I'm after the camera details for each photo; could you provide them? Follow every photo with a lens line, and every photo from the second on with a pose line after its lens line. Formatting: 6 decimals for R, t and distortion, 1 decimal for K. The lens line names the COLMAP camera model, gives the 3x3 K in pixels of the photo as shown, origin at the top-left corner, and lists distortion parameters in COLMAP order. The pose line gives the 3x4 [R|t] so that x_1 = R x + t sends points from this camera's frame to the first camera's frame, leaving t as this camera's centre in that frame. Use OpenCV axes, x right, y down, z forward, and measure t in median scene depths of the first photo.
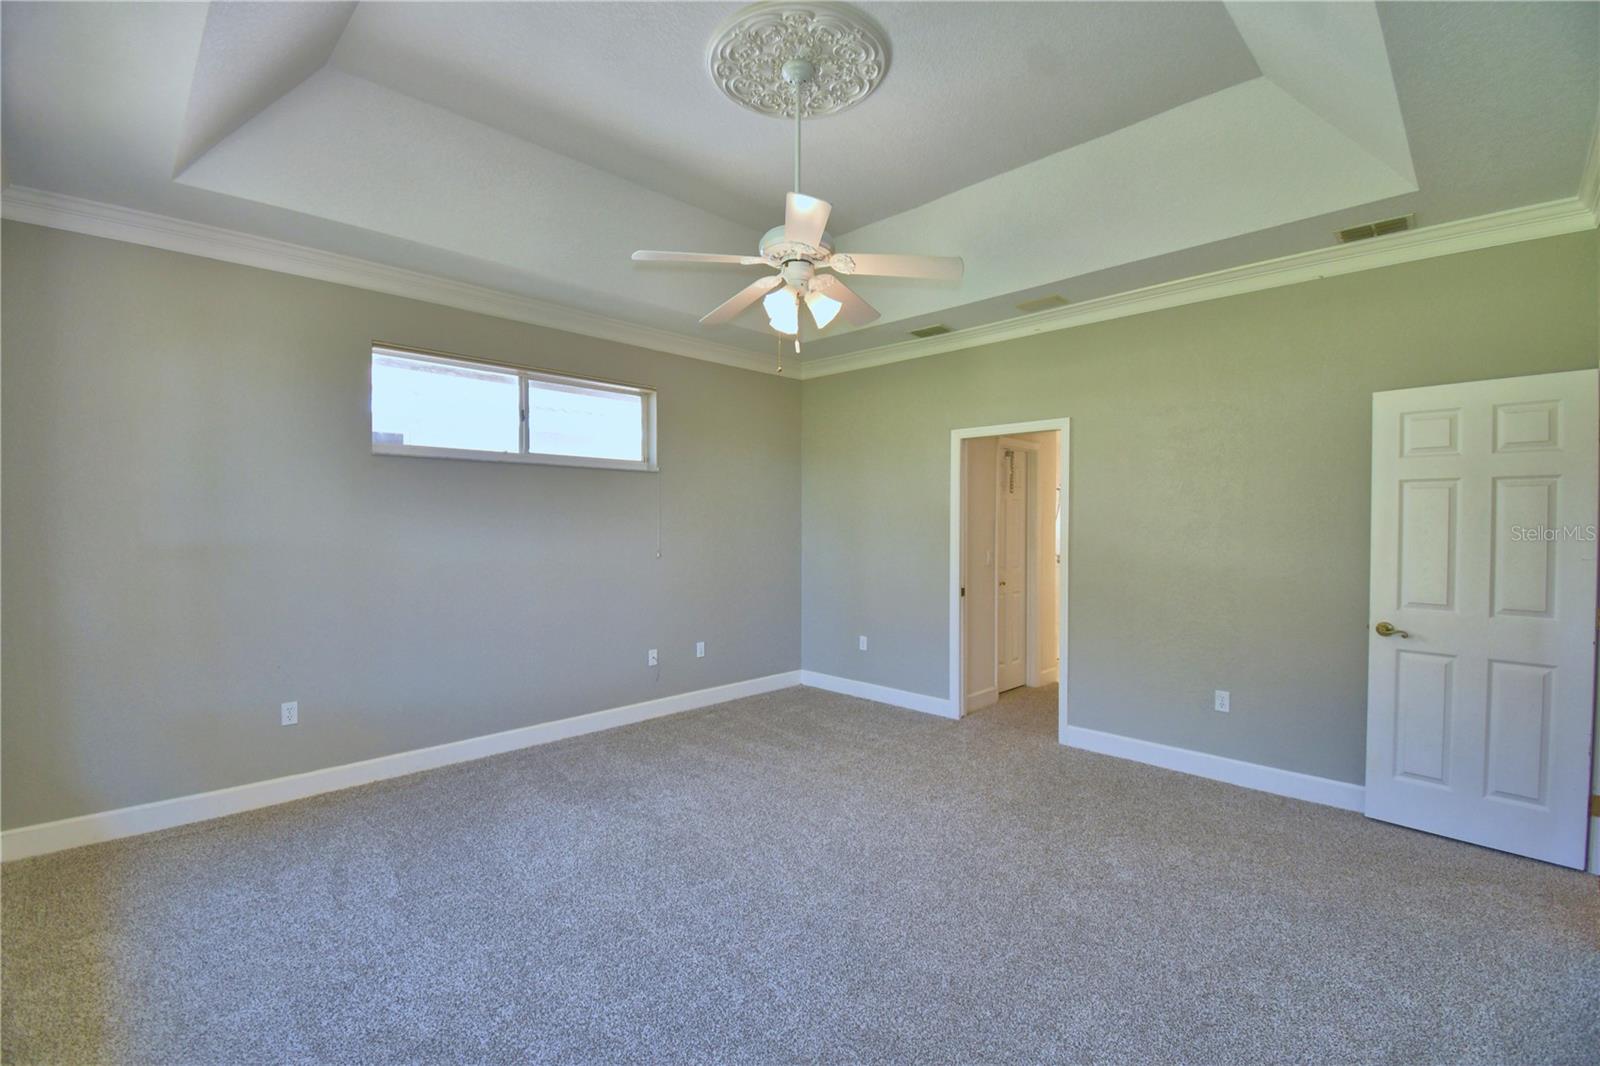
lens RADIAL K [[721.5, 0, 793.8], [0, 721.5, 531.4], [0, 0, 1]] dist [0.016671, -0.021136]
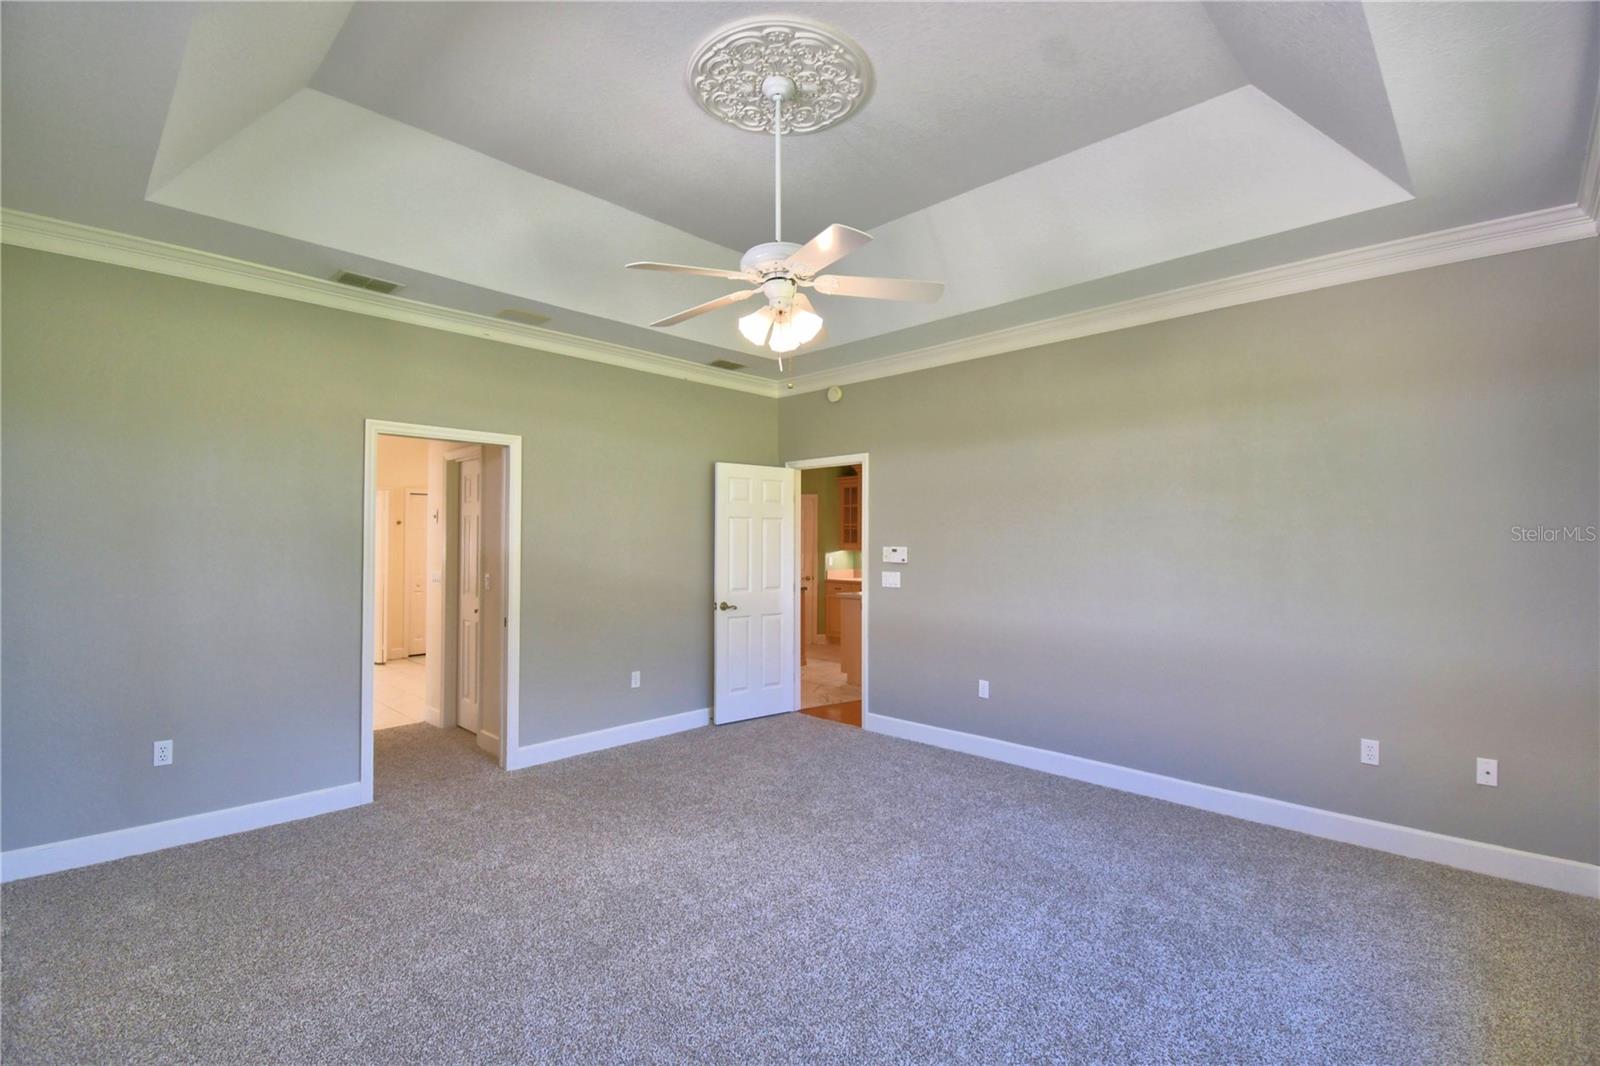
lens RADIAL K [[721.5, 0, 793.8], [0, 721.5, 531.4], [0, 0, 1]] dist [0.016671, -0.021136]
pose [[-0.029541, 0.013404, 0.999474, -0.761517], [0.011056, 0.999853, -0.013082, -0.011363], [-0.999502, 0.010664, -0.029685, 0.802897]]
